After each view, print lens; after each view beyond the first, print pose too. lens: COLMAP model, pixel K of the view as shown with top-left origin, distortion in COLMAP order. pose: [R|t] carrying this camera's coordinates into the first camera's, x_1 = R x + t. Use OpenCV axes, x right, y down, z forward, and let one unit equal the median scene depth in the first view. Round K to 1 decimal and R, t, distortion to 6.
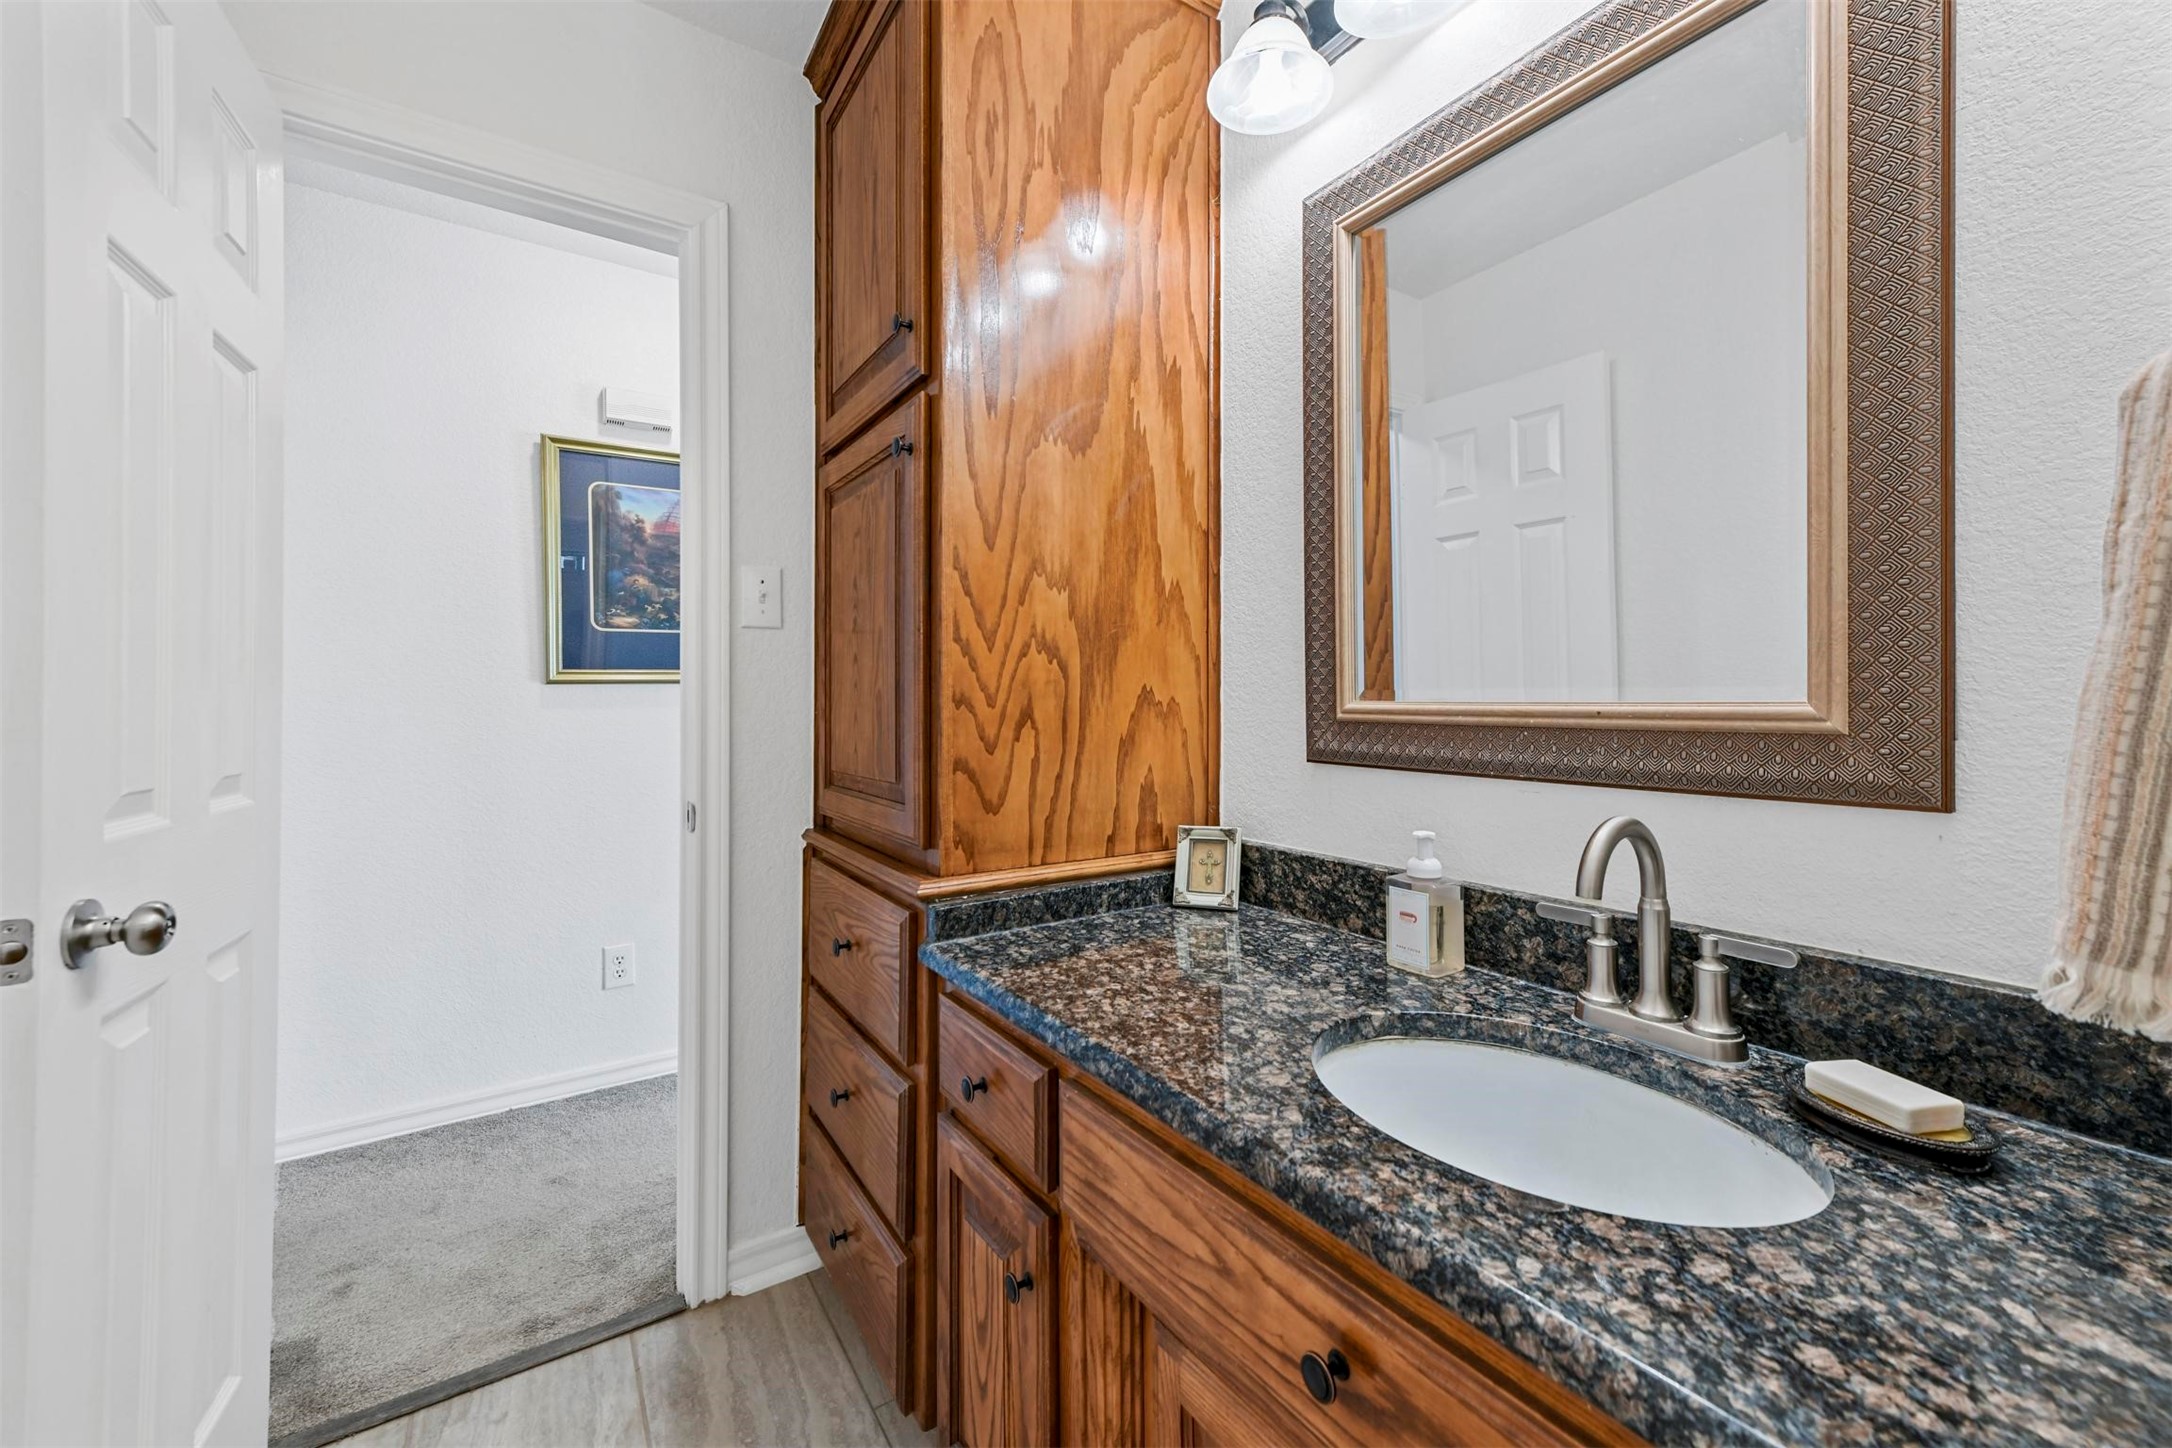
lens RADIAL K [[855.4, 0, 1091.3], [0, 855.4, 702.1], [0, 0, 1]] dist [0.015351, 0.000714]
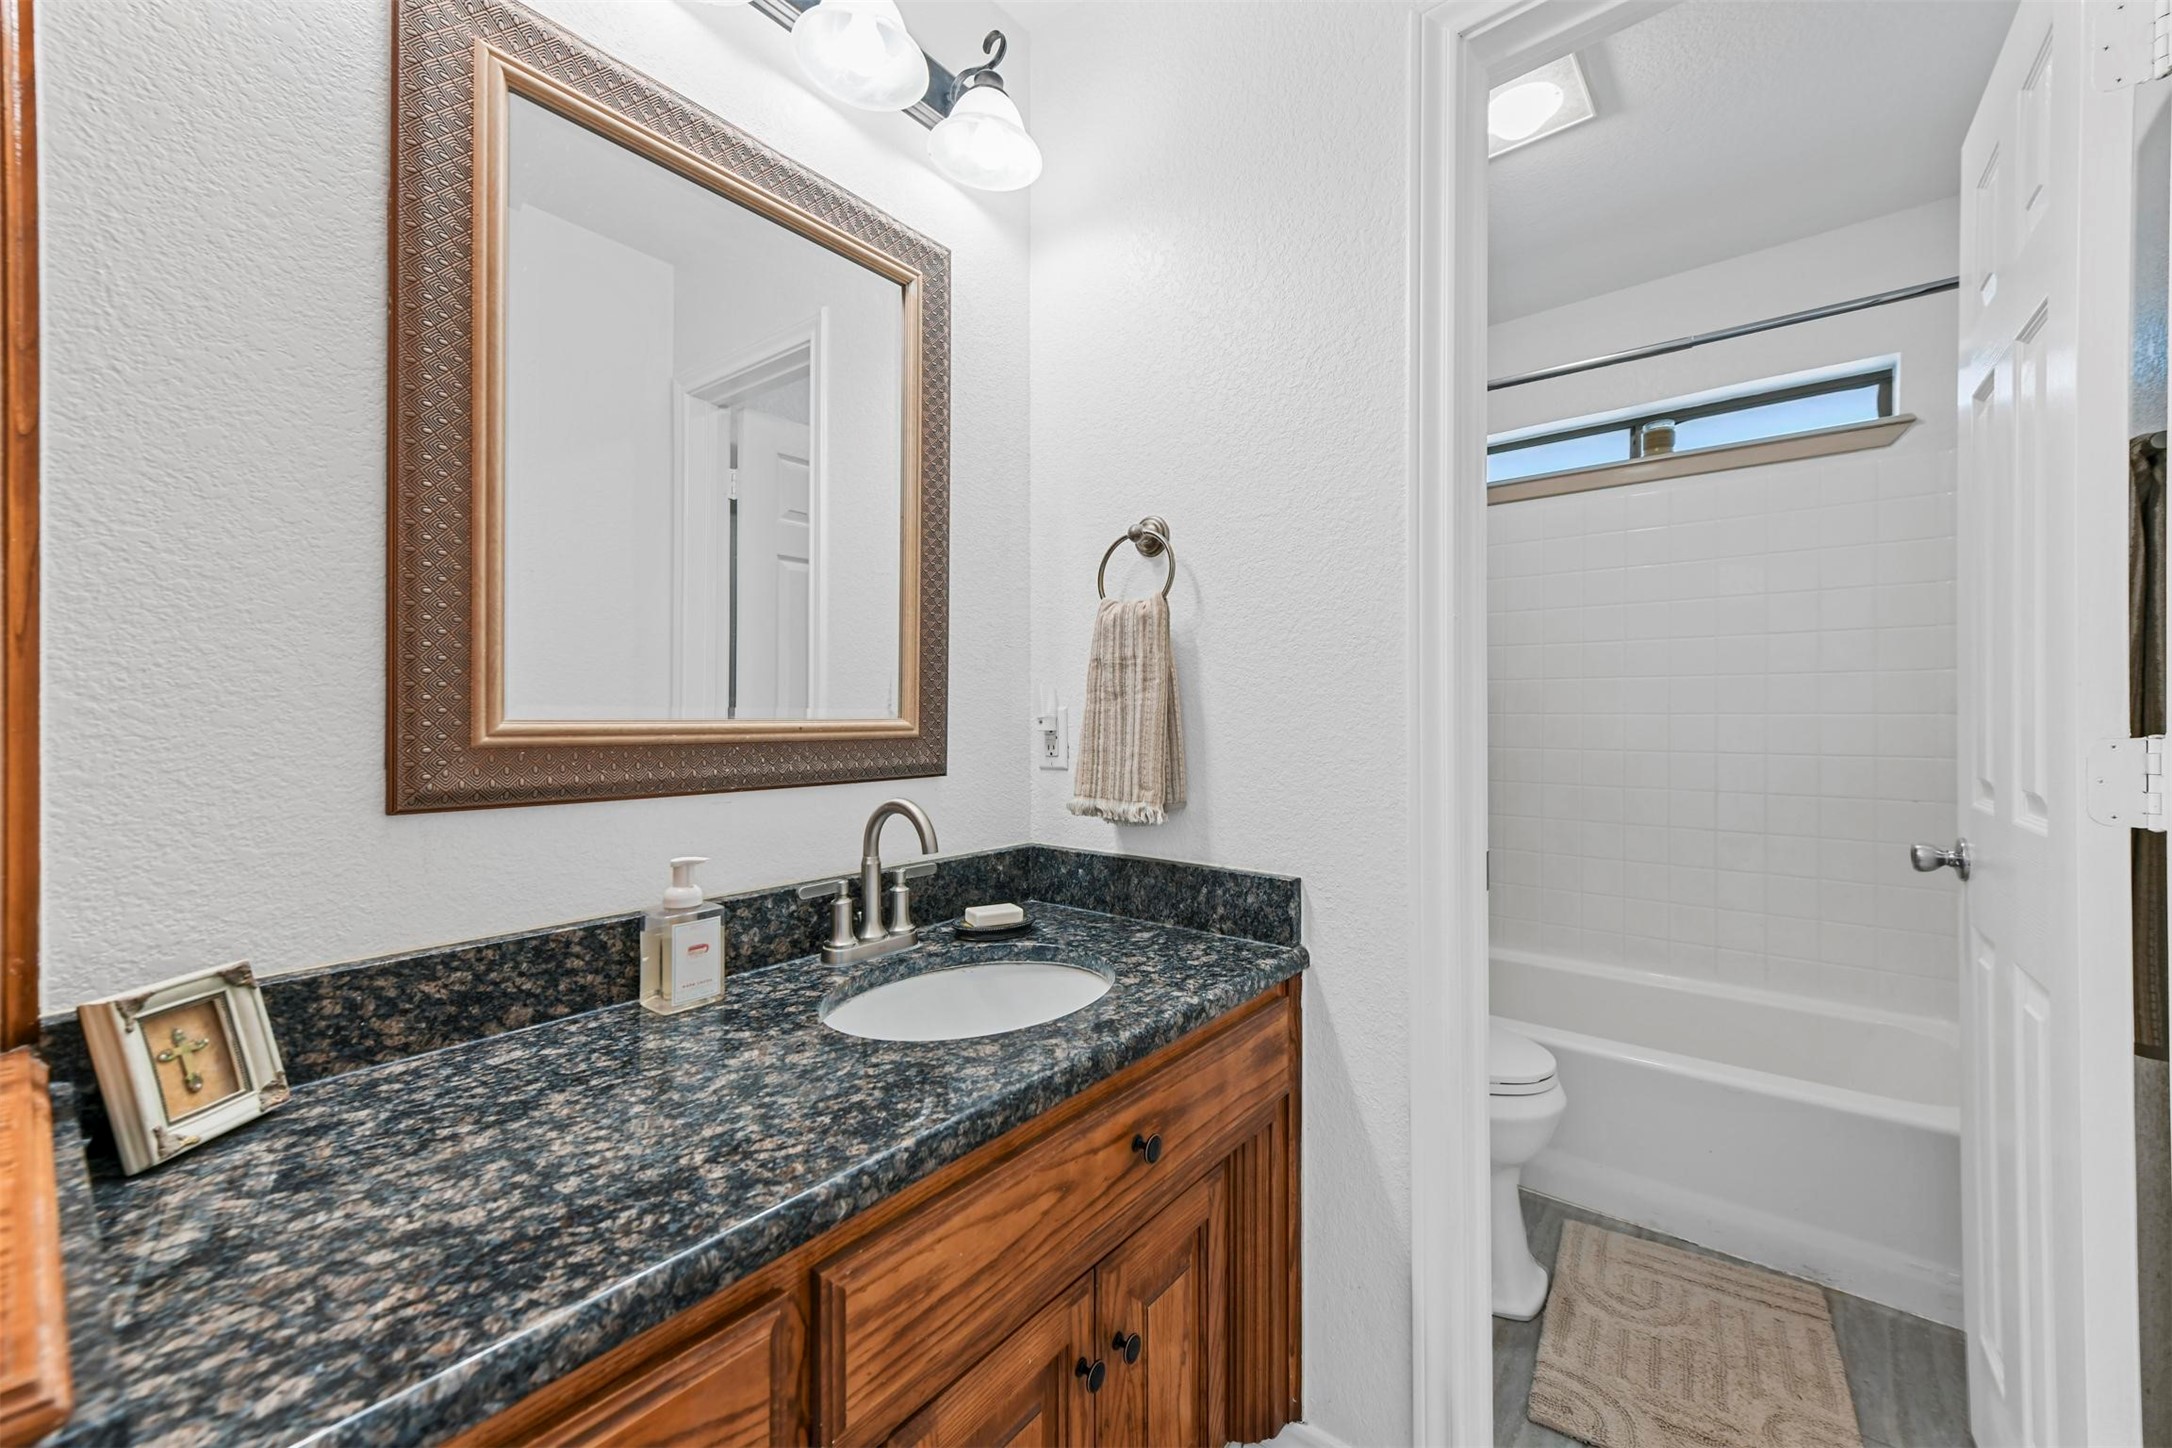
lens RADIAL K [[855.4, 0, 1091.8], [0, 855.4, 718.2], [0, 0, 1]] dist [0.015351, 0.000714]
pose [[-0.303594, 0.001560, 0.952800, -0.746094], [0.005827, 0.999983, 0.000220, -0.000798], [-0.952784, 0.005619, -0.303598, 0.987811]]
